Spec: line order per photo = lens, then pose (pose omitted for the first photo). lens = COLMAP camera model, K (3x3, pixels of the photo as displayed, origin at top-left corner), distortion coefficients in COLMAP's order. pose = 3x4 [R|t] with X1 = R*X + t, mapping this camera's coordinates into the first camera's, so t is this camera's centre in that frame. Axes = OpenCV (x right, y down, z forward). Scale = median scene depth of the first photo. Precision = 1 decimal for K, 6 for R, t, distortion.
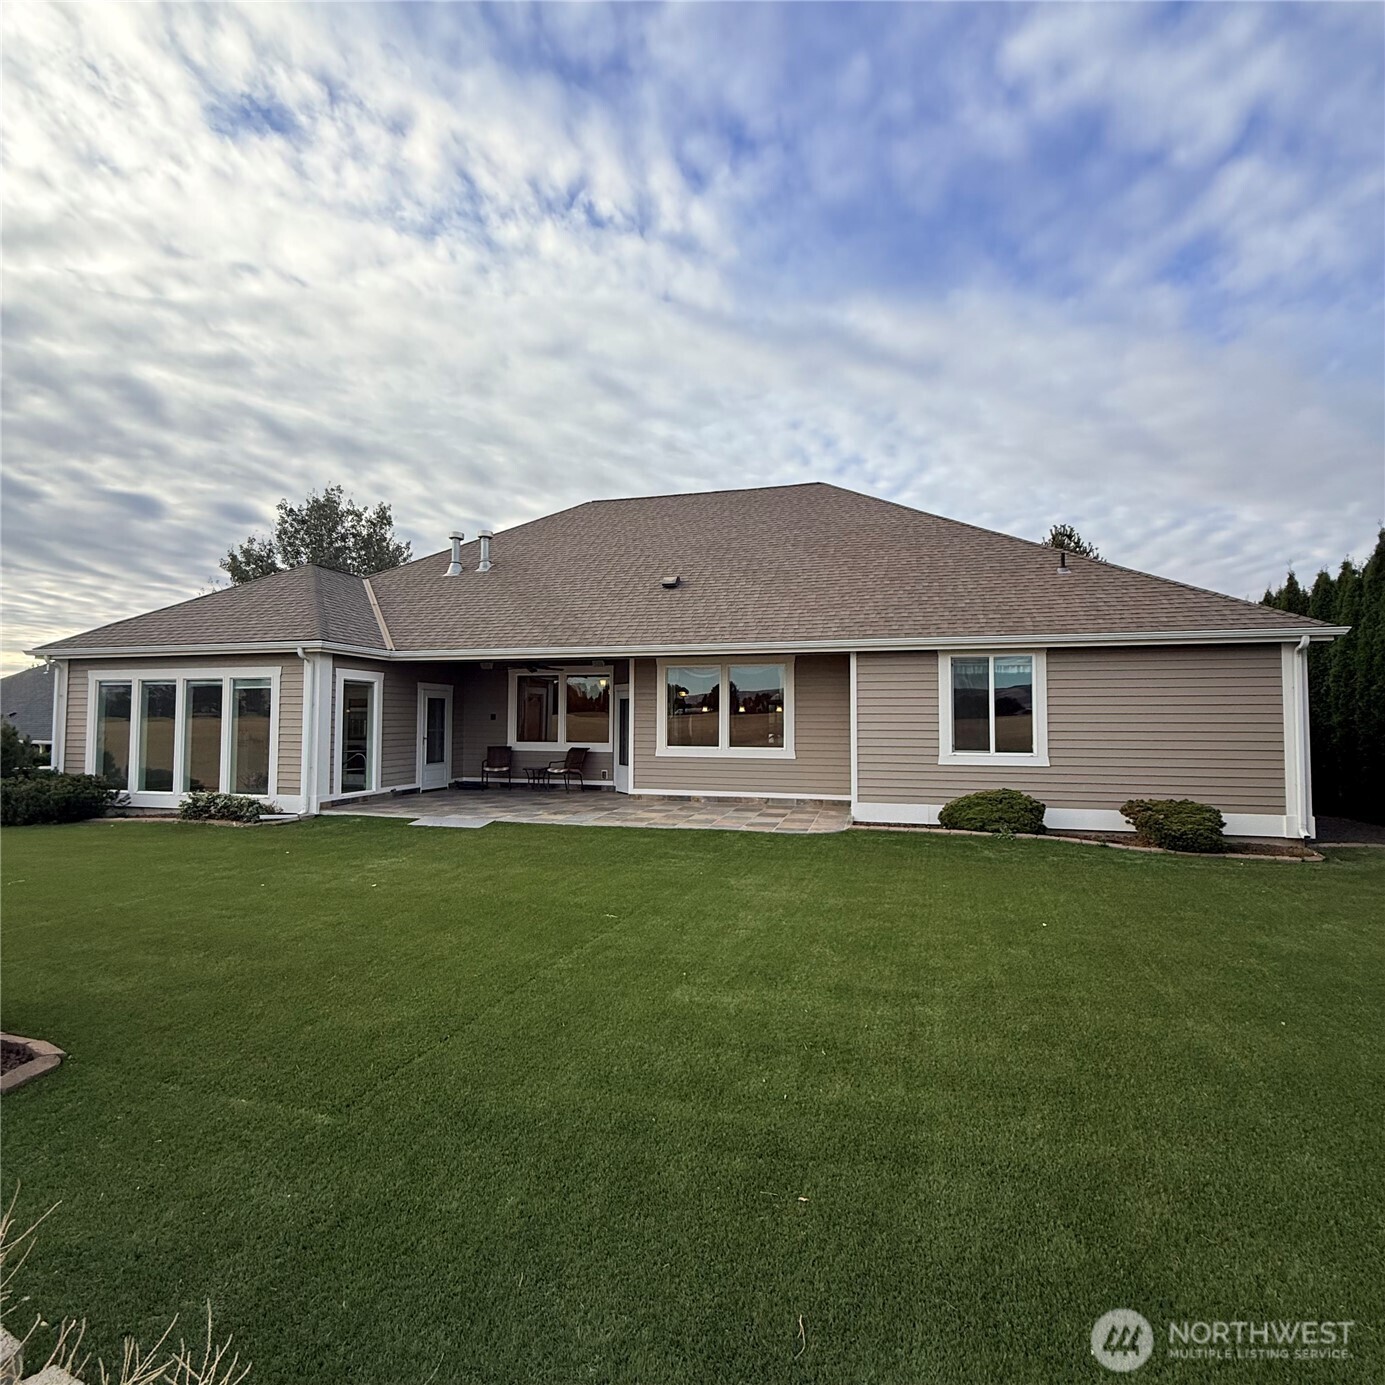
lens RADIAL K [[740.1, 0, 692.5], [0, 740.1, 692.5], [0, 0, 1]] dist [0.006175, 0.000398]
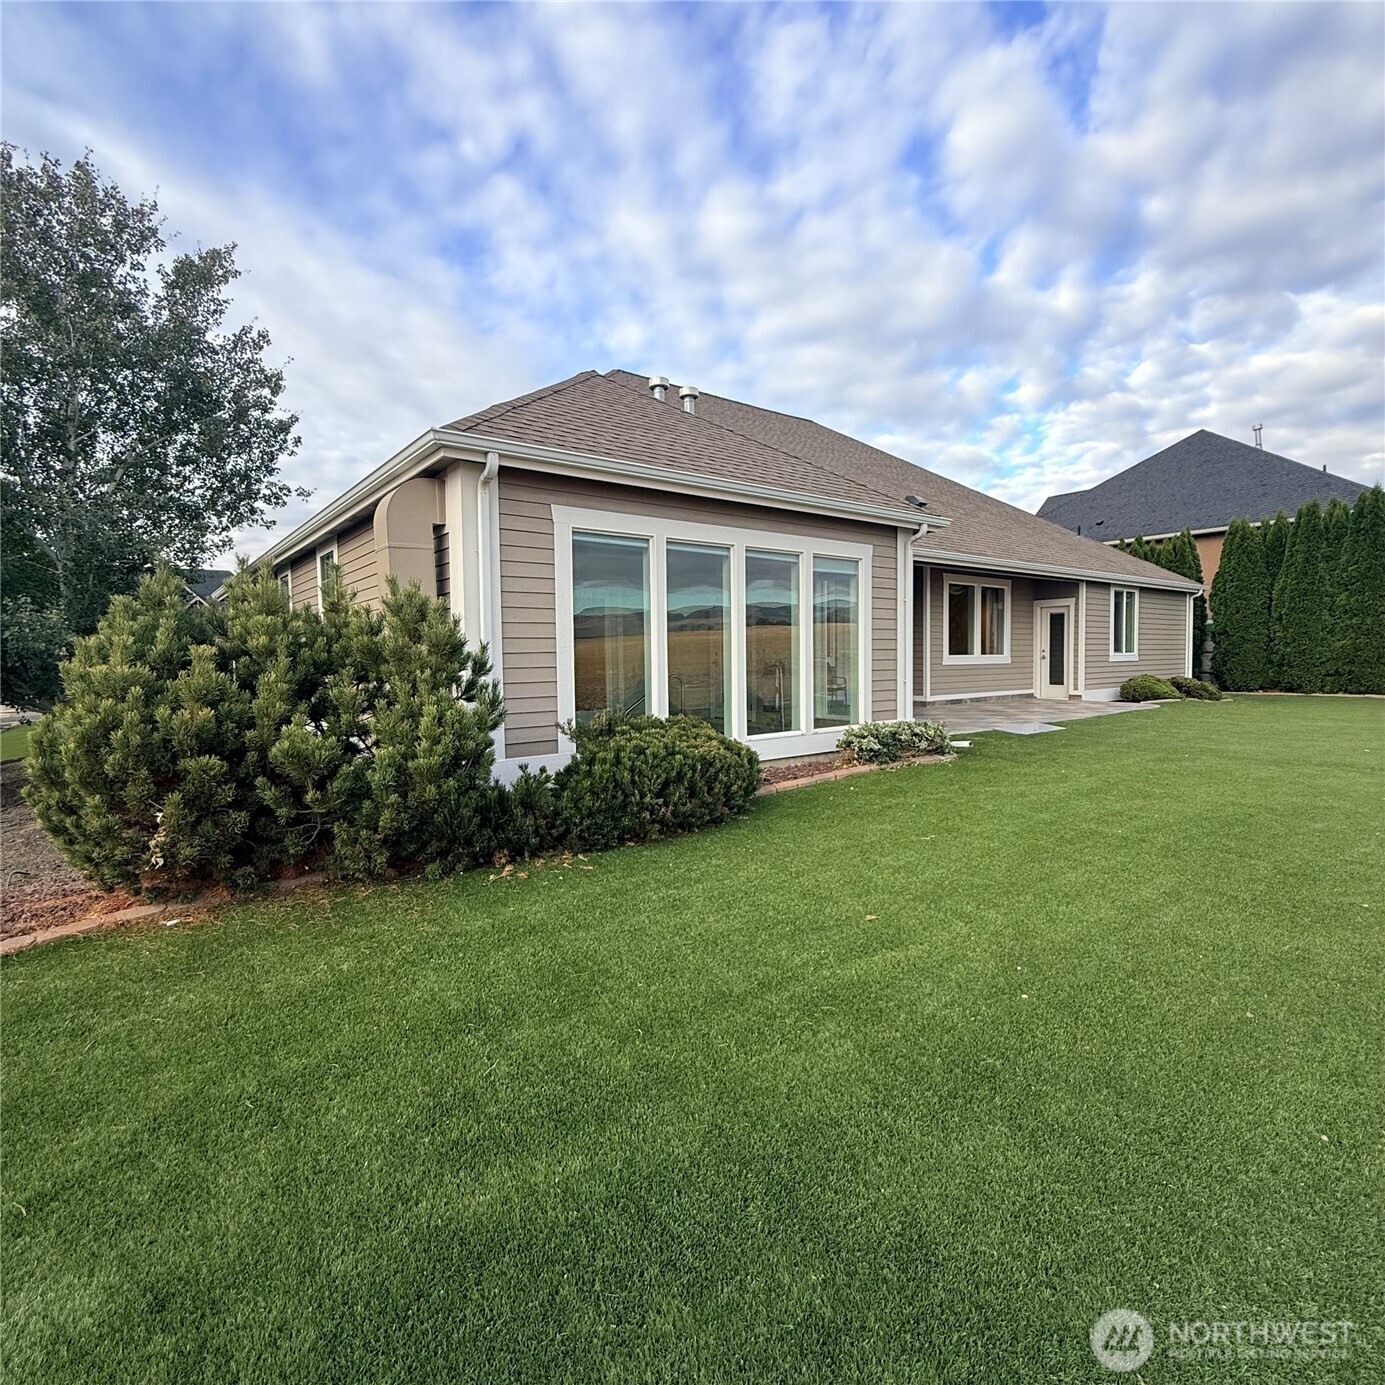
lens RADIAL K [[734.9, 0, 688.8], [0, 734.9, 691.5], [0, 0, 1]] dist [-0.000161, 0.000291]
pose [[0.604249, -0.048161, 0.795339, -1.127348], [-0.016285, 0.997217, 0.072759, 0.052932], [-0.796629, -0.056917, 0.601783, 0.645041]]
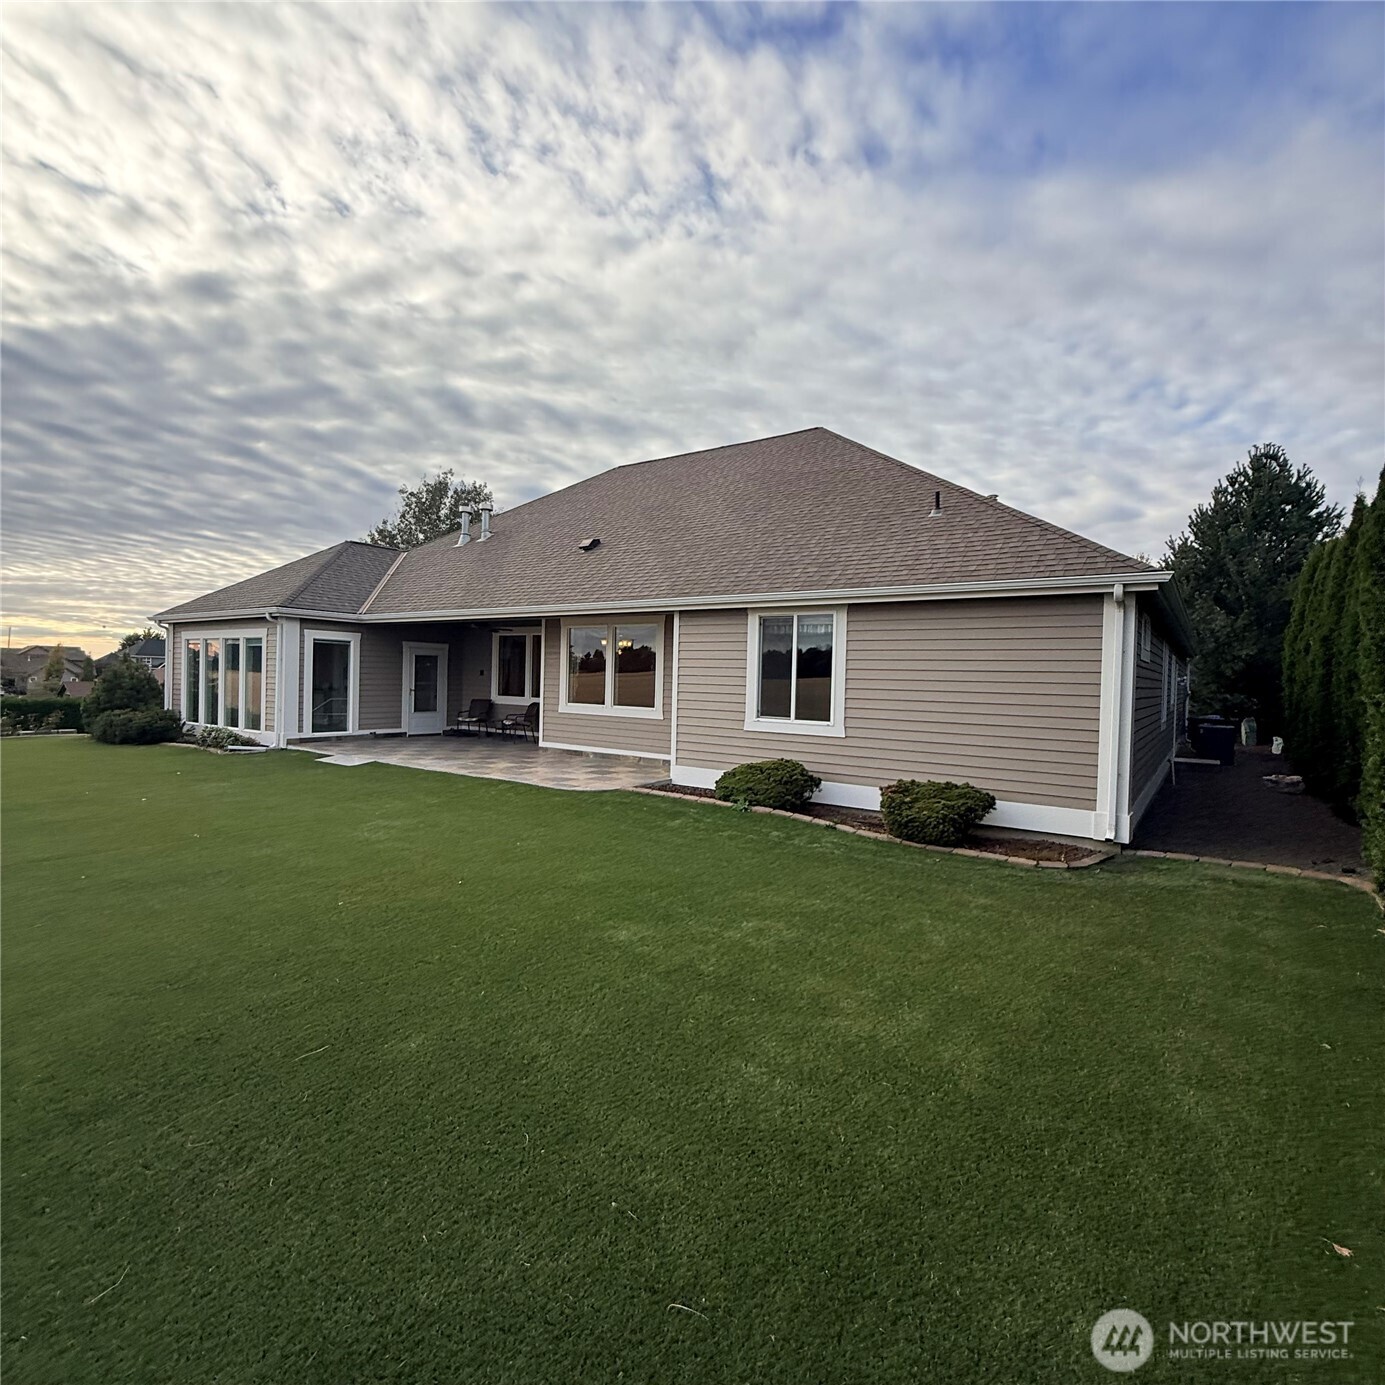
lens RADIAL K [[734.9, 0, 688.8], [0, 734.9, 691.5], [0, 0, 1]] dist [-0.000161, 0.000291]
pose [[0.935976, 0.026783, -0.351043, 0.490031], [-0.008539, 0.998536, 0.053415, -0.000881], [0.351960, -0.046997, 0.934835, 0.086046]]
